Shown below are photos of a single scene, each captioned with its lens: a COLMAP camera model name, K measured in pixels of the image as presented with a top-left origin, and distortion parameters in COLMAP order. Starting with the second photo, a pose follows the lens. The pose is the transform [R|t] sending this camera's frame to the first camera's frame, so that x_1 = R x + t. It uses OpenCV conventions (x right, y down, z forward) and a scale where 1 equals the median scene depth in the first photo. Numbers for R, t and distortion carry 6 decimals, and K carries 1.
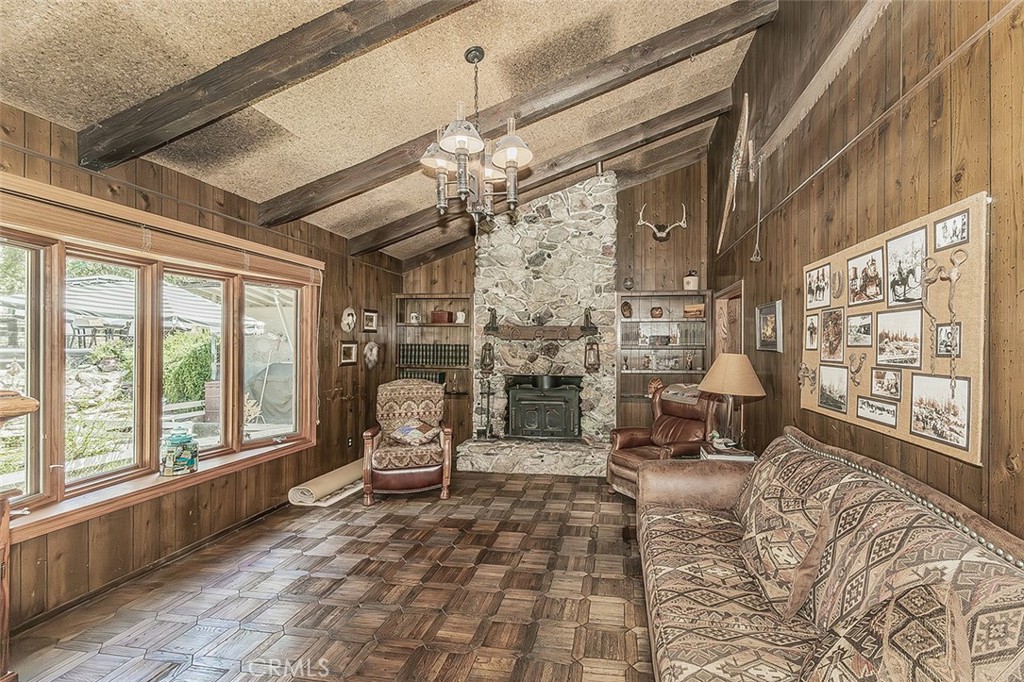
lens RADIAL K [[468.2, 0, 558.1], [0, 468.2, 343.8], [0, 0, 1]] dist [0.000594, 0.000157]
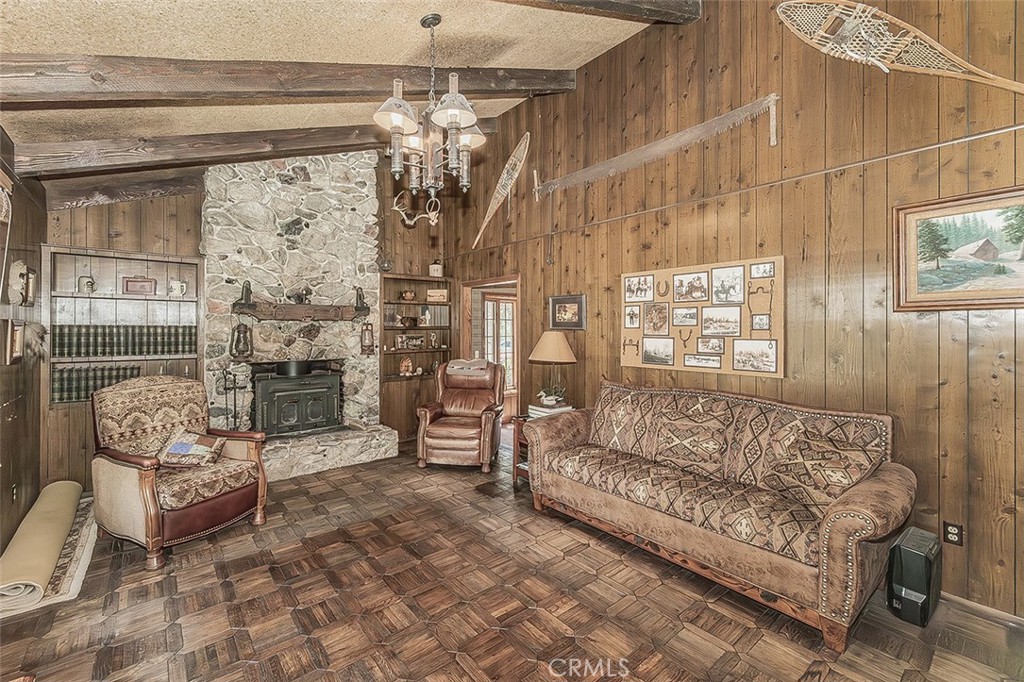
lens RADIAL K [[435.2, 0, 544.7], [0, 435.2, 324.6], [0, 0, 1]] dist [0.000578, 0.000101]
pose [[0.657416, -0.001449, 0.753527, -0.535022], [0.001575, 0.999999, 0.000549, 0.000176], [-0.753526, 0.000826, 0.657417, 0.189443]]
